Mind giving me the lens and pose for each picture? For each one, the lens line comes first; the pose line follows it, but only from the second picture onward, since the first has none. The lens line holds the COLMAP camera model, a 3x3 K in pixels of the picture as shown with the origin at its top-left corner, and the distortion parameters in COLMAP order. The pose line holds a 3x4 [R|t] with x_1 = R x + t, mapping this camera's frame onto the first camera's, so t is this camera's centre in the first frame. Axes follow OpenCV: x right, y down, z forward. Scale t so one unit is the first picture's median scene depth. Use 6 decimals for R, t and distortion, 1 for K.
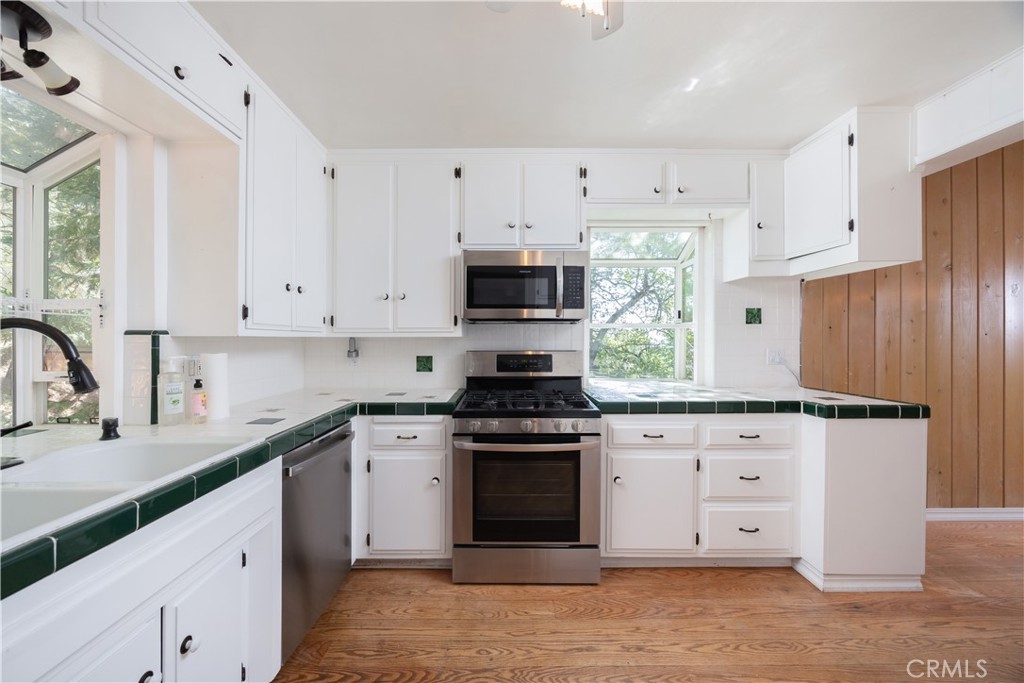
lens RADIAL K [[394.6, 0, 513.0], [0, 394.6, 336.0], [0, 0, 1]] dist [-0.000171, 0.000503]
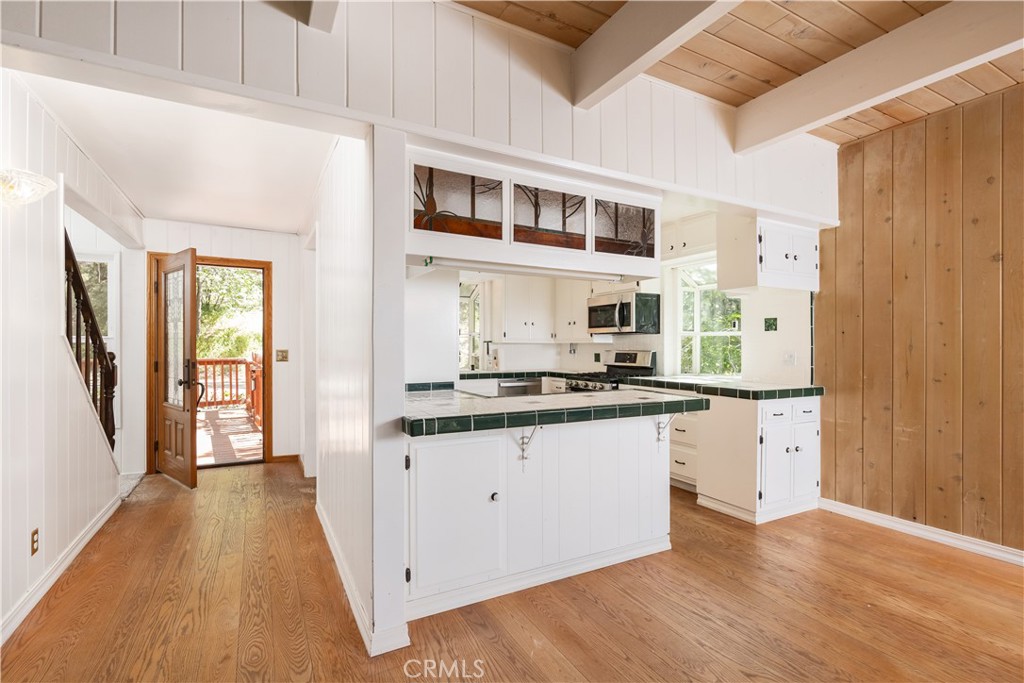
lens RADIAL K [[484.6, 0, 530.2], [0, 484.6, 345.0], [0, 0, 1]] dist [-0.010575, 0.001009]
pose [[0.495010, -0.001898, -0.868885, 1.840775], [-0.002600, 0.999990, -0.003666, 0.023450], [0.868883, 0.004074, 0.495000, -0.452919]]
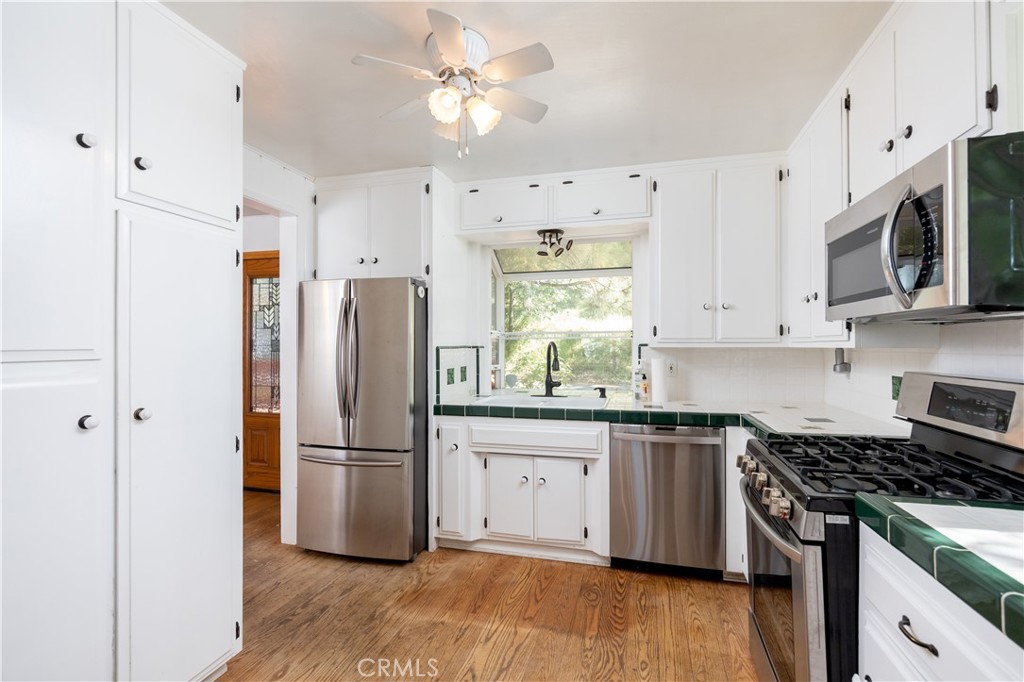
lens RADIAL K [[455.8, 0, 519.3], [0, 455.8, 338.2], [0, 0, 1]] dist [-0.012217, 0.000236]
pose [[-0.276184, -0.013273, -0.961013, 0.772825], [0.000649, 0.999902, -0.013996, -0.004515], [0.961105, -0.004489, -0.276148, 0.703633]]
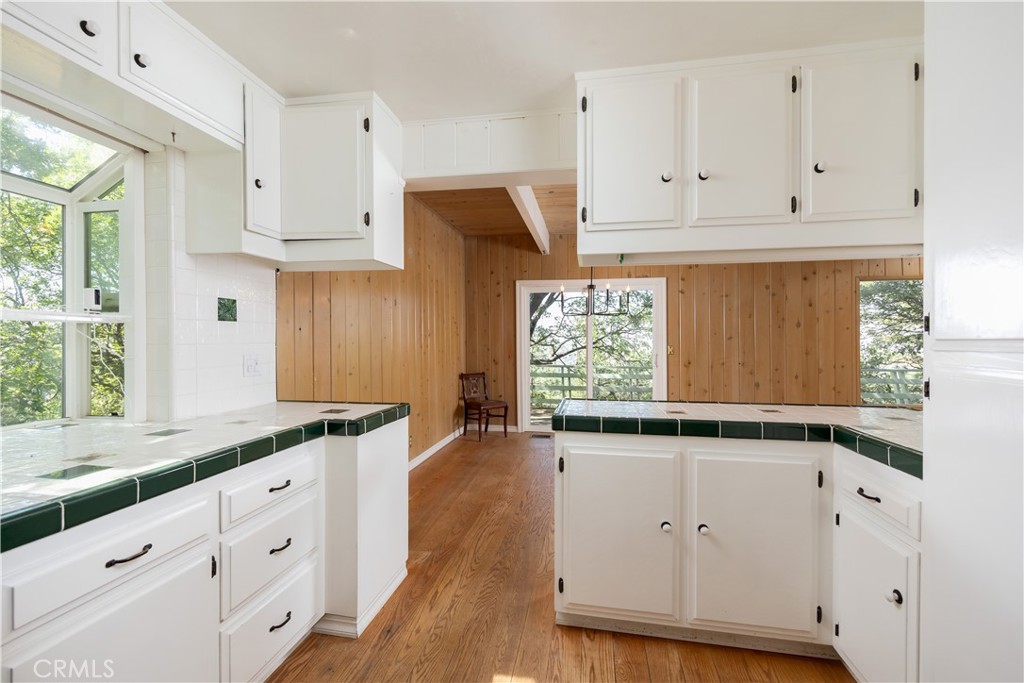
lens RADIAL K [[424.1, 0, 516.1], [0, 424.1, 342.5], [0, 0, 1]] dist [-0.003489, -0.000629]
pose [[0.186682, -0.002481, 0.982417, -0.038819], [-0.003225, 0.999990, 0.003138, 0.004375], [-0.982415, -0.003754, 0.186672, 0.427488]]
